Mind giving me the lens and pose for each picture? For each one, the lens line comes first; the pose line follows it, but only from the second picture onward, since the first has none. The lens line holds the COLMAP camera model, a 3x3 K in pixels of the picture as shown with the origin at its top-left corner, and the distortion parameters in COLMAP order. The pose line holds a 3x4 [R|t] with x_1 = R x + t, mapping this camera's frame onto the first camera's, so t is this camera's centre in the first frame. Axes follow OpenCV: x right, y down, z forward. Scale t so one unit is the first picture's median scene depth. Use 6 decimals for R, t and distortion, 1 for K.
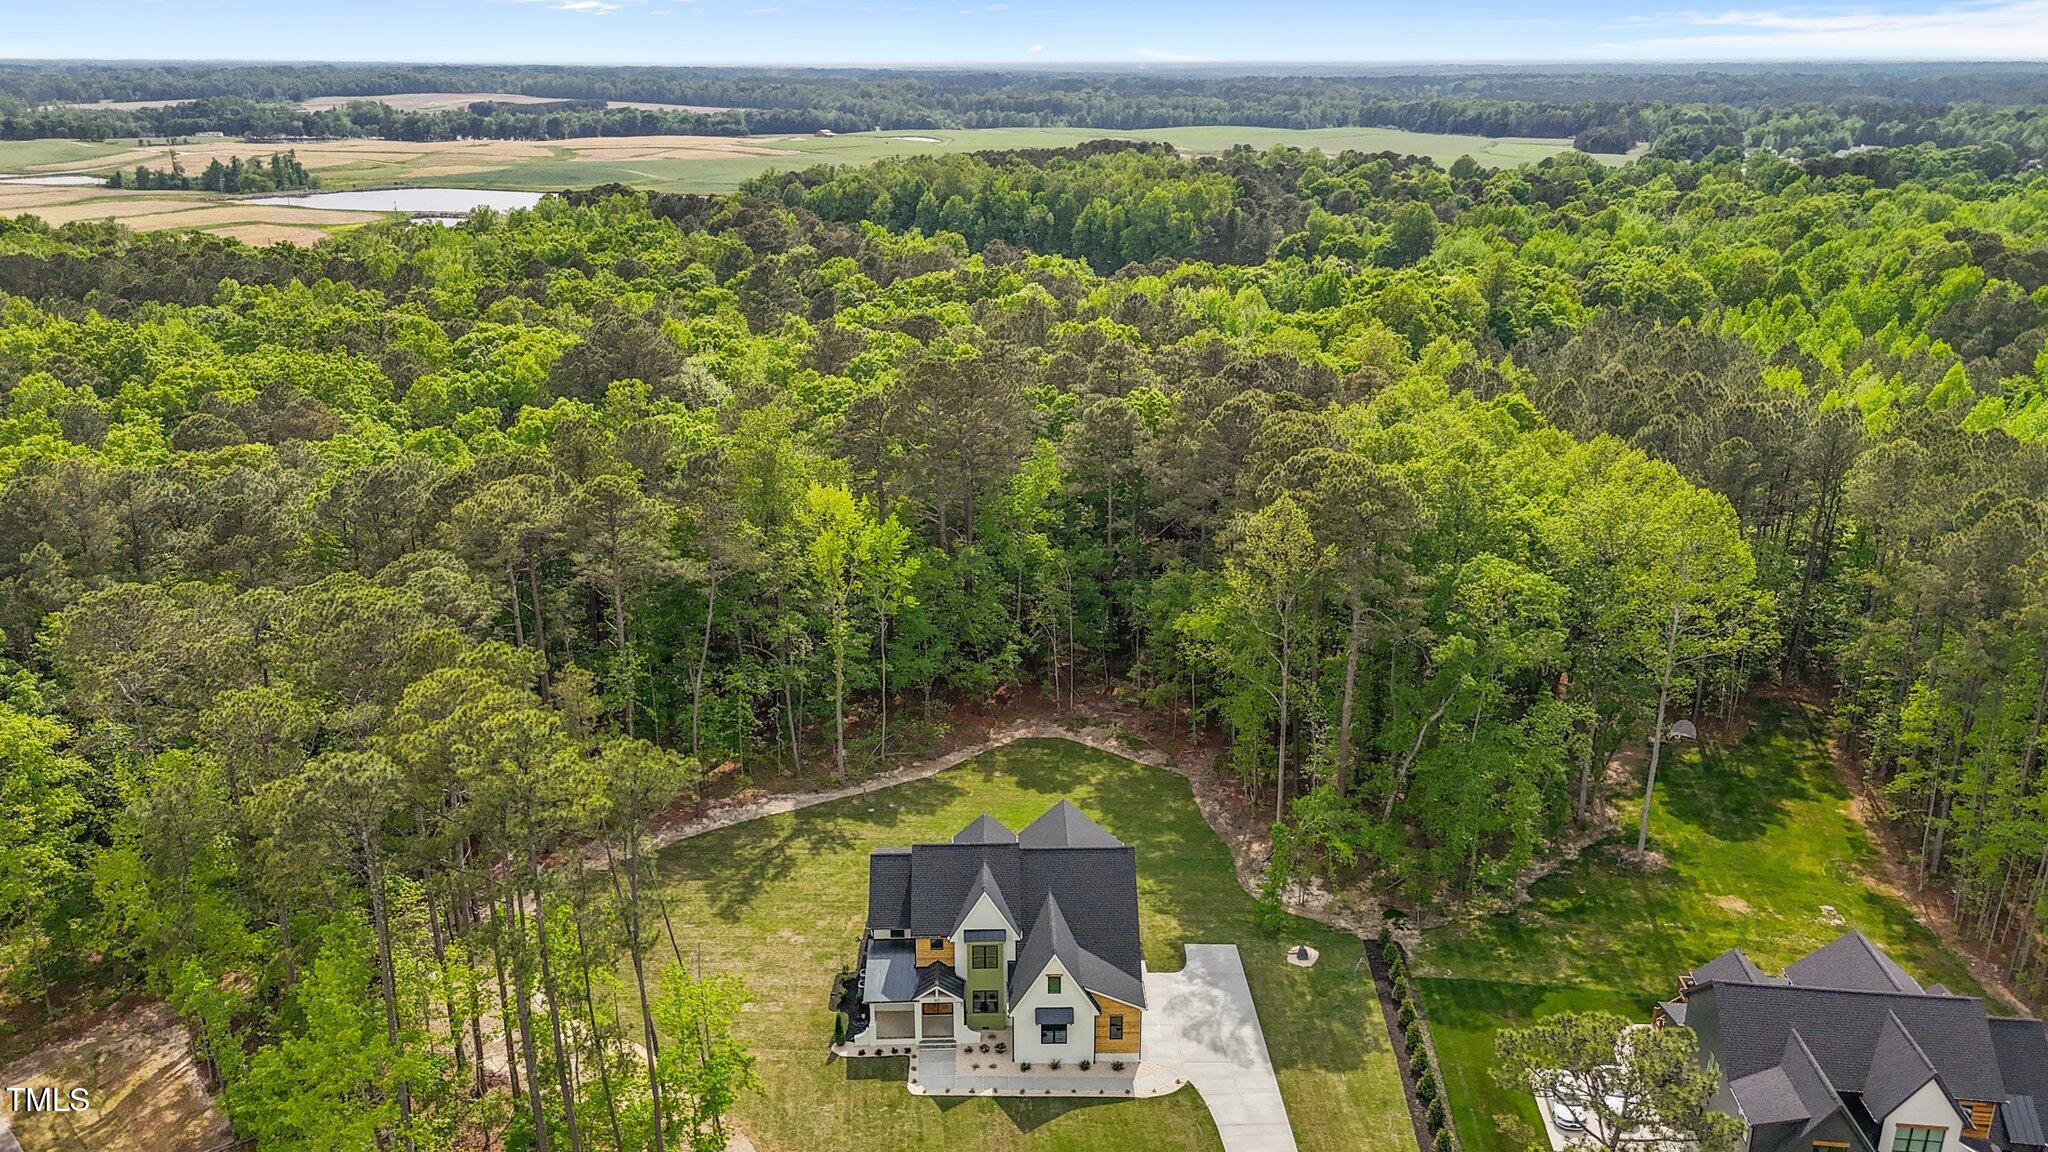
lens RADIAL K [[1505.8, 0, 1023.0], [0, 1505.8, 564.5], [0, 0, 1]] dist [0.114526, -0.122973]
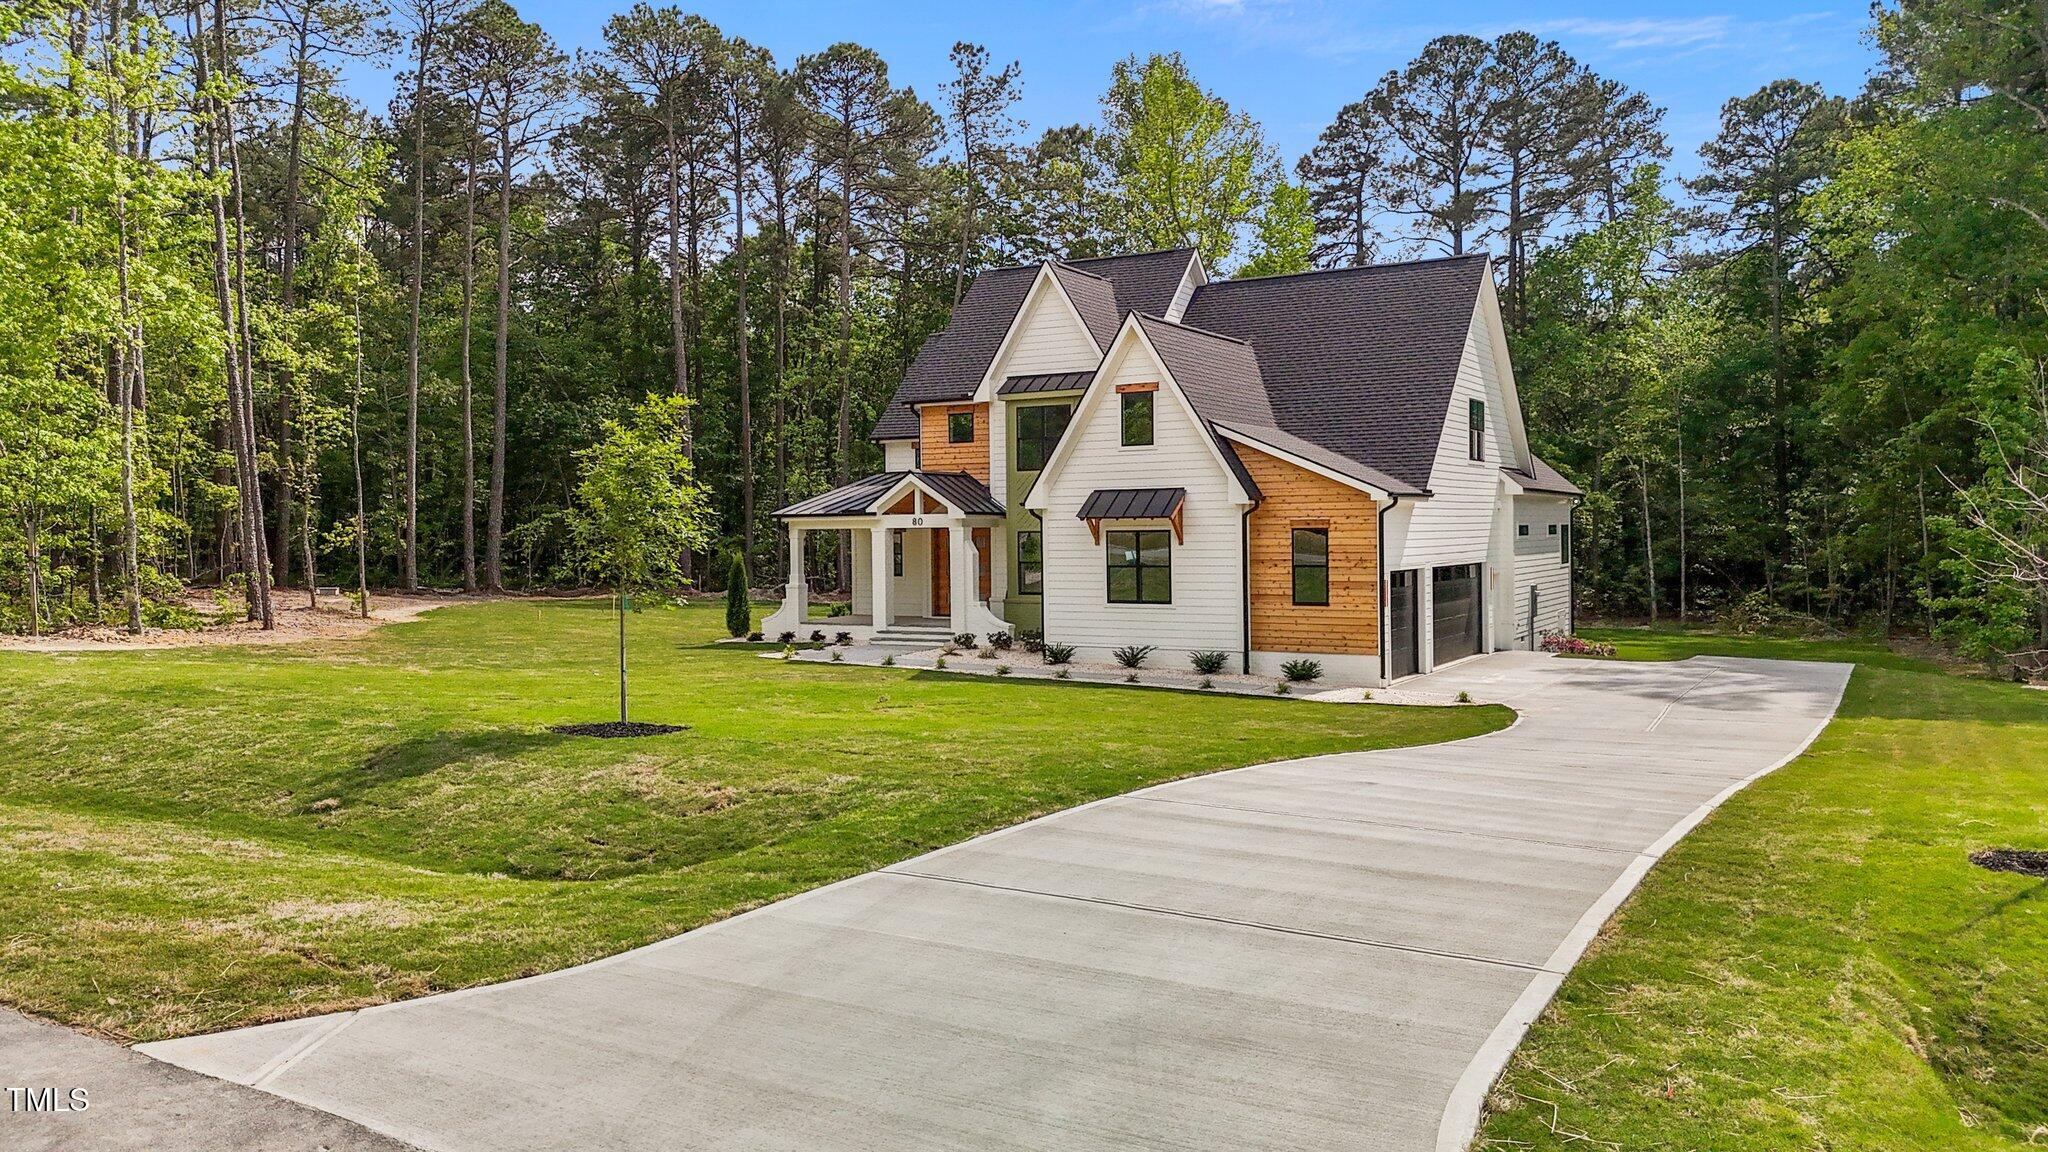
lens RADIAL K [[1517.2, 0, 1024.0], [0, 1517.2, 576.0], [0, 0, 1]] dist [0.117906, -0.210929]
pose [[0.855119, 0.005598, -0.518402, 0.139789], [-0.151736, 0.958857, -0.239937, 0.300466], [0.495730, 0.283835, 0.820786, 0.513017]]
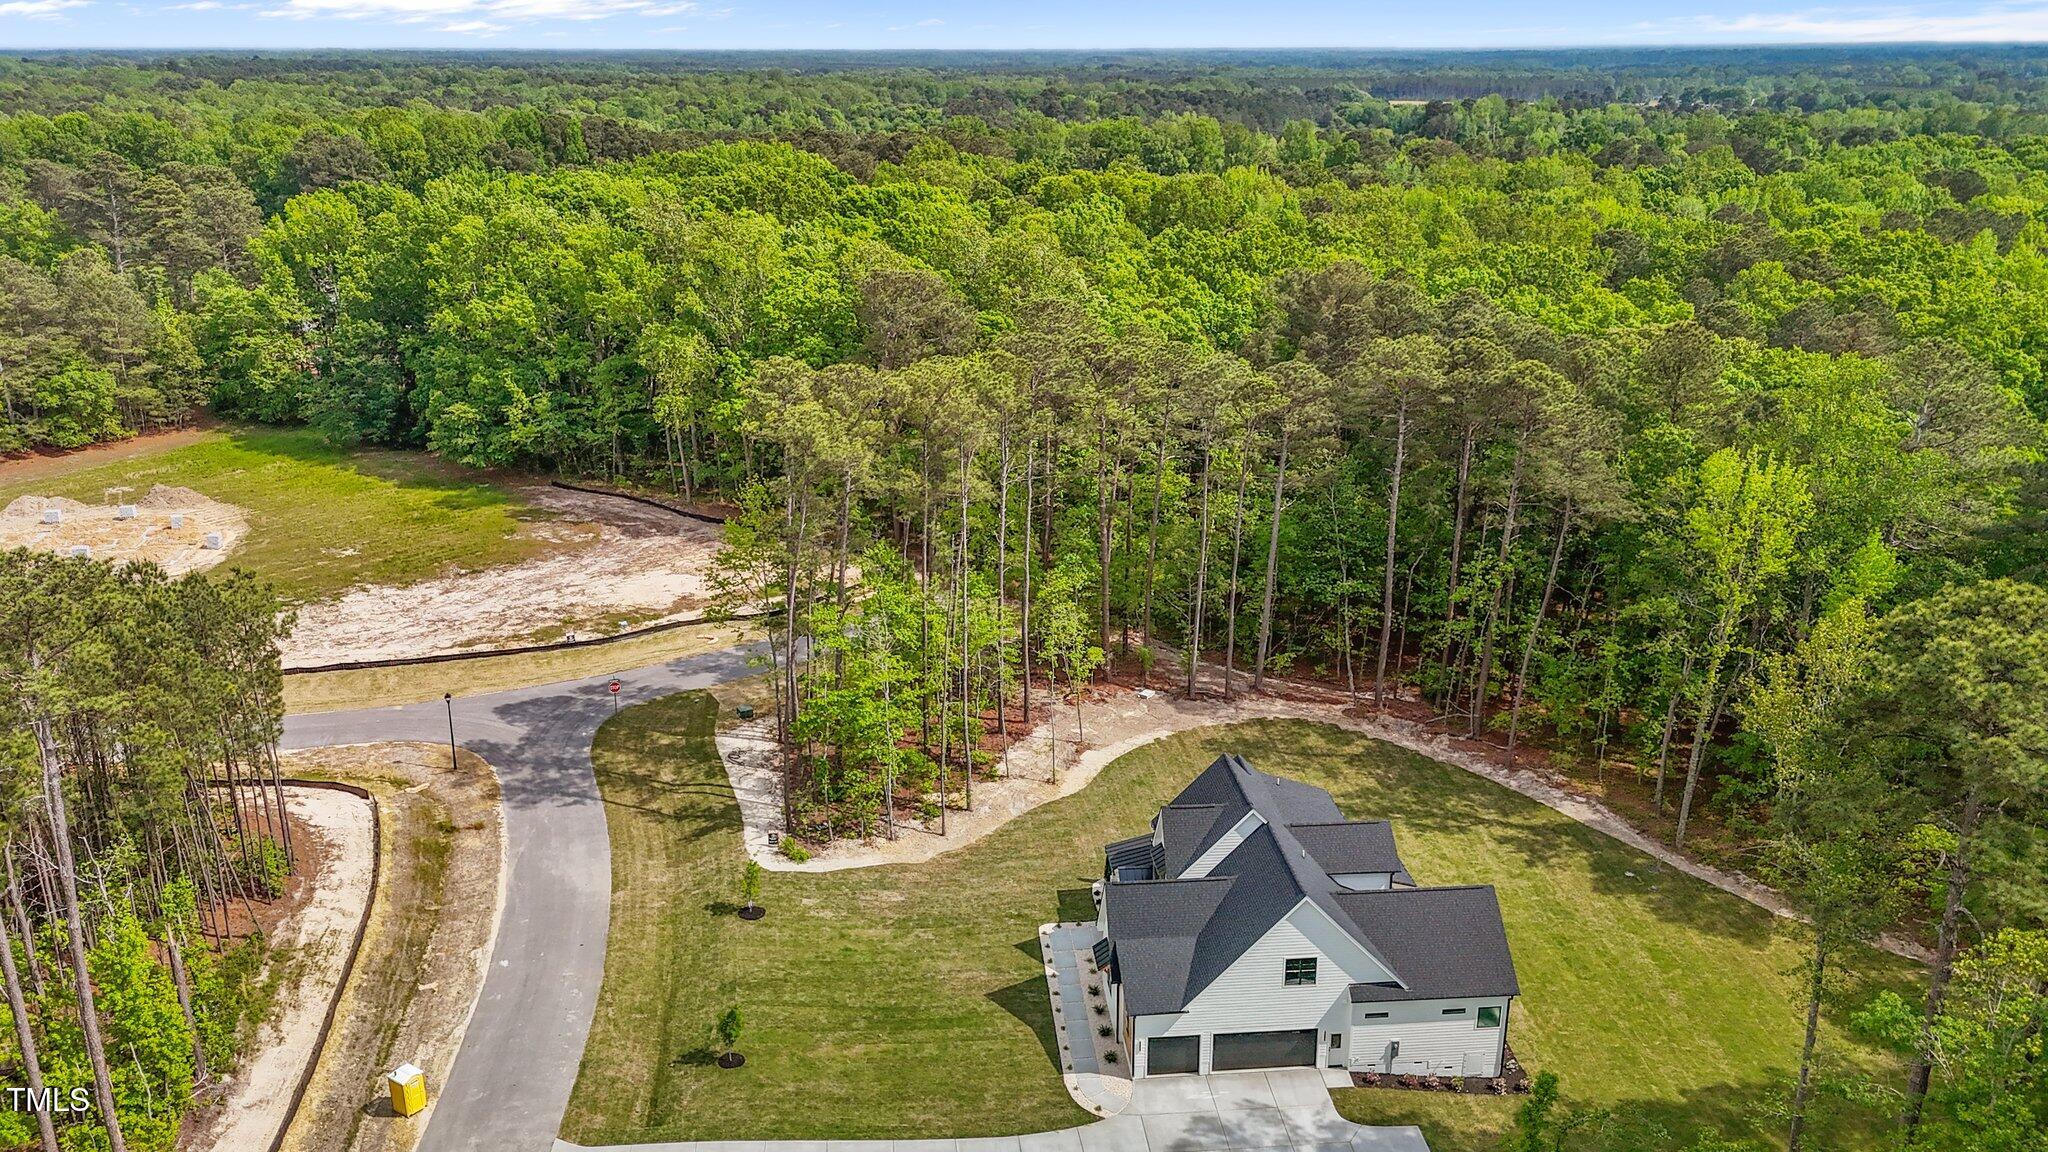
lens RADIAL K [[1549.1, 0, 1022.5], [0, 1549.1, 541.1], [0, 0, 1]] dist [0.079193, -0.083662]
pose [[0.067833, 0.301378, -0.951089, 0.591403], [-0.315263, 0.910915, 0.266162, -0.105683], [0.946577, 0.281789, 0.156804, 0.555590]]
